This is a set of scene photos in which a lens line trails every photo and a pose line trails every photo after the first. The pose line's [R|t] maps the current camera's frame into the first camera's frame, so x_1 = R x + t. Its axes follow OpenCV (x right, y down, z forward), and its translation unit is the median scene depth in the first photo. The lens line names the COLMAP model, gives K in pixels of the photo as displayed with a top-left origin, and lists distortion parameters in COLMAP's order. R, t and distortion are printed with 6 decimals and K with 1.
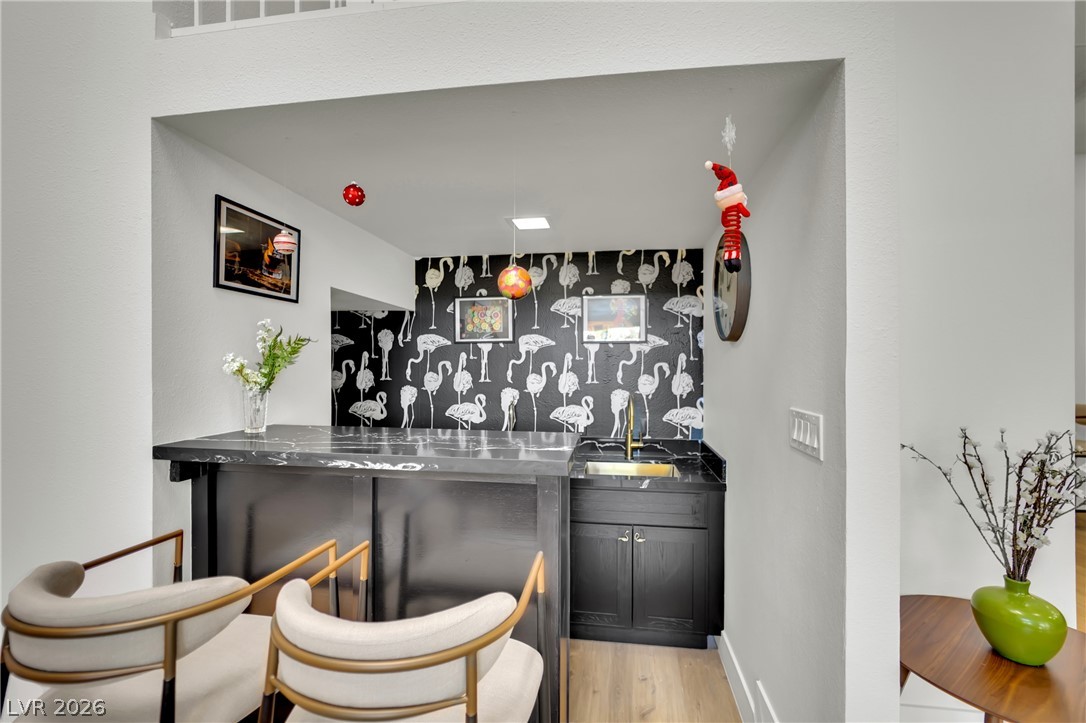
lens RADIAL K [[450.3, 0, 546.2], [0, 450.3, 359.5], [0, 0, 1]] dist [-0.019211, 0.000065]
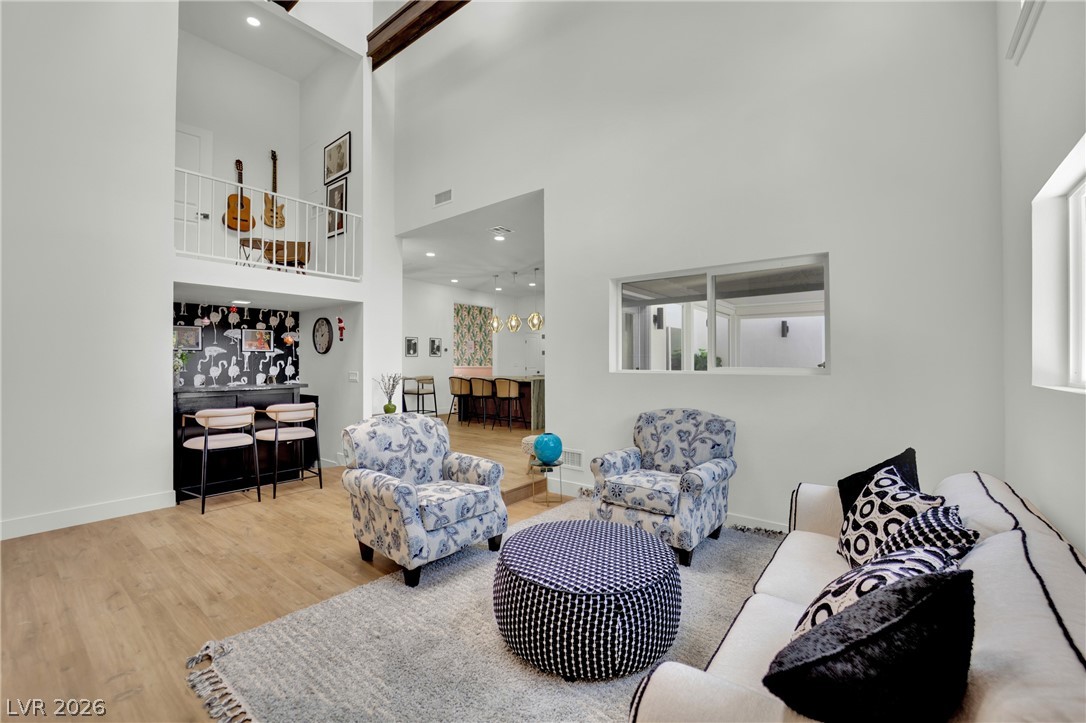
lens RADIAL K [[450.3, 0, 544.3], [0, 450.3, 358.3], [0, 0, 1]] dist [-0.019211, 0.000065]
pose [[0.490141, 0.003482, 0.871636, -1.038581], [-0.011721, 0.999928, 0.002596, -0.027329], [-0.871564, -0.011489, 0.490147, -1.237842]]
